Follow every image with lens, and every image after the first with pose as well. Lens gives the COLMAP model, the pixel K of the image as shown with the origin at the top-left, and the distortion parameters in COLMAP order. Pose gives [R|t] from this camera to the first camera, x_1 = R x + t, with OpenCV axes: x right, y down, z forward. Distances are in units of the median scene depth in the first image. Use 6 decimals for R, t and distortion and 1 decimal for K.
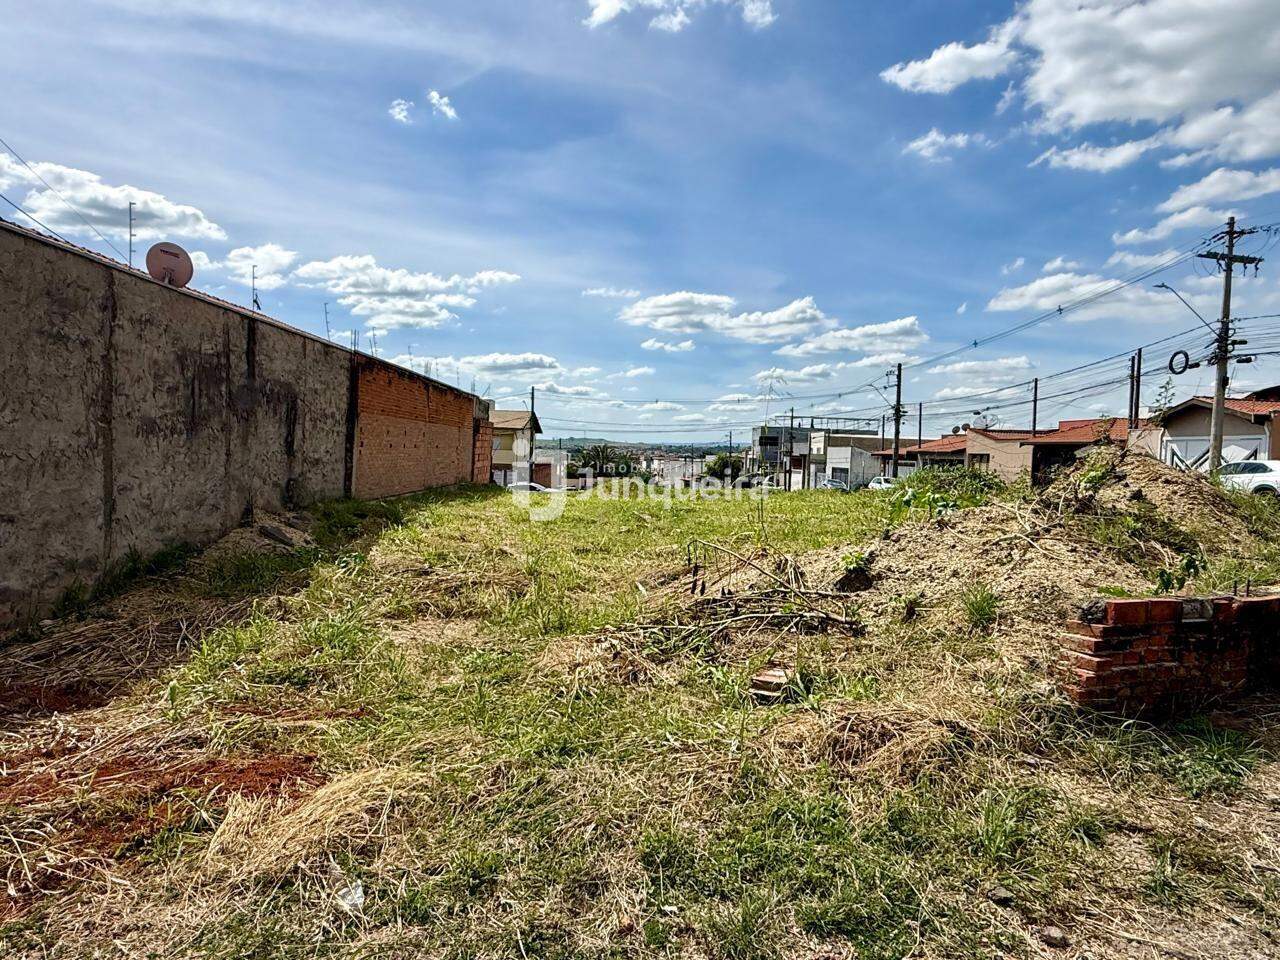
lens RADIAL K [[939.6, 0, 652.4], [0, 939.6, 497.4], [0, 0, 1]] dist [0.111861, -0.154268]
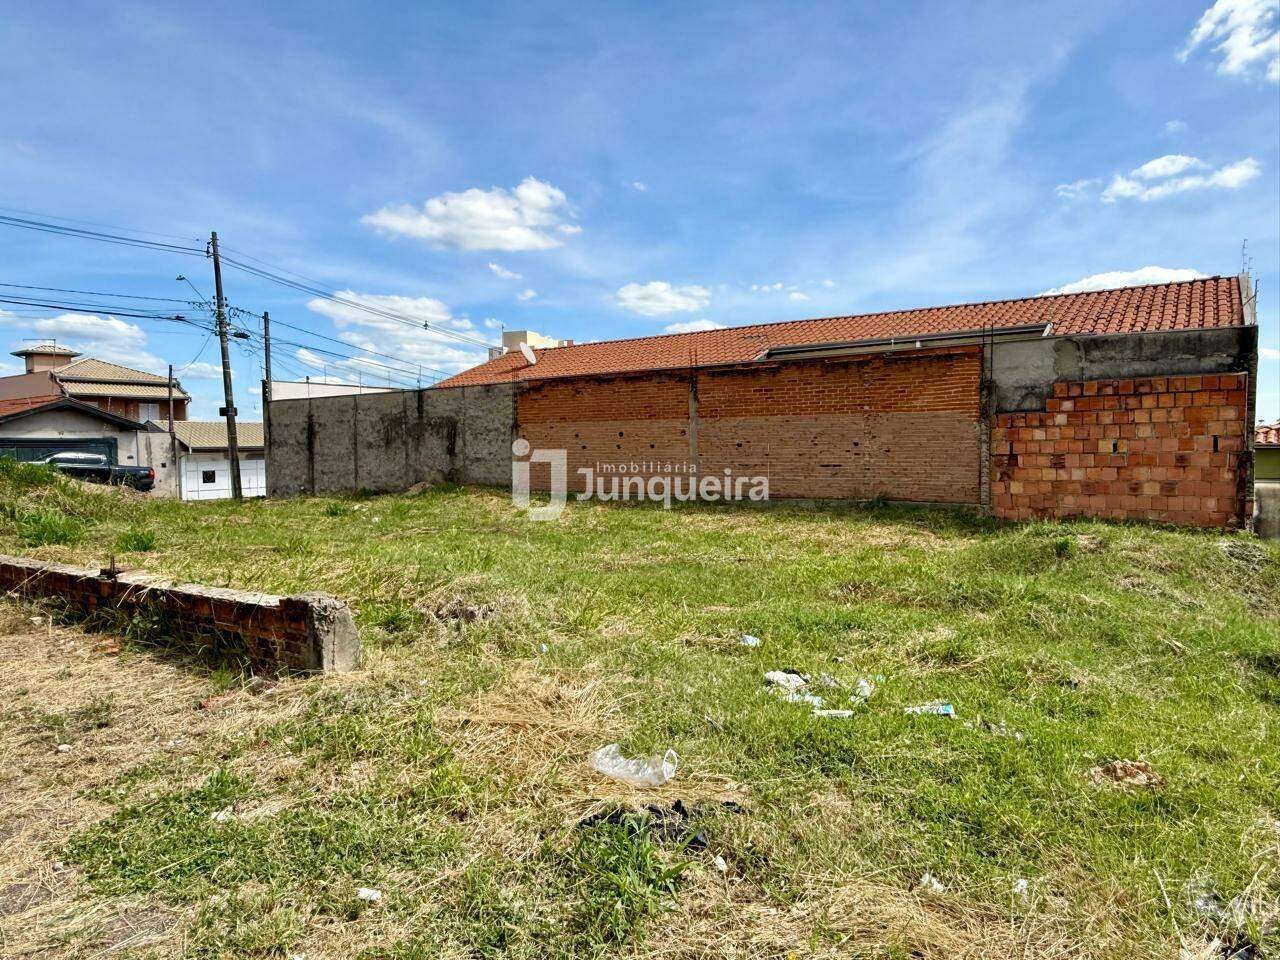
lens RADIAL K [[920.3, 0, 634.9], [0, 920.3, 482.8], [0, 0, 1]] dist [0.009835, -0.004931]
pose [[-0.678043, 0.005303, -0.735003, 0.764851], [-0.044514, 0.997842, 0.048263, -0.105217], [0.733673, 0.065442, -0.676344, 2.773198]]
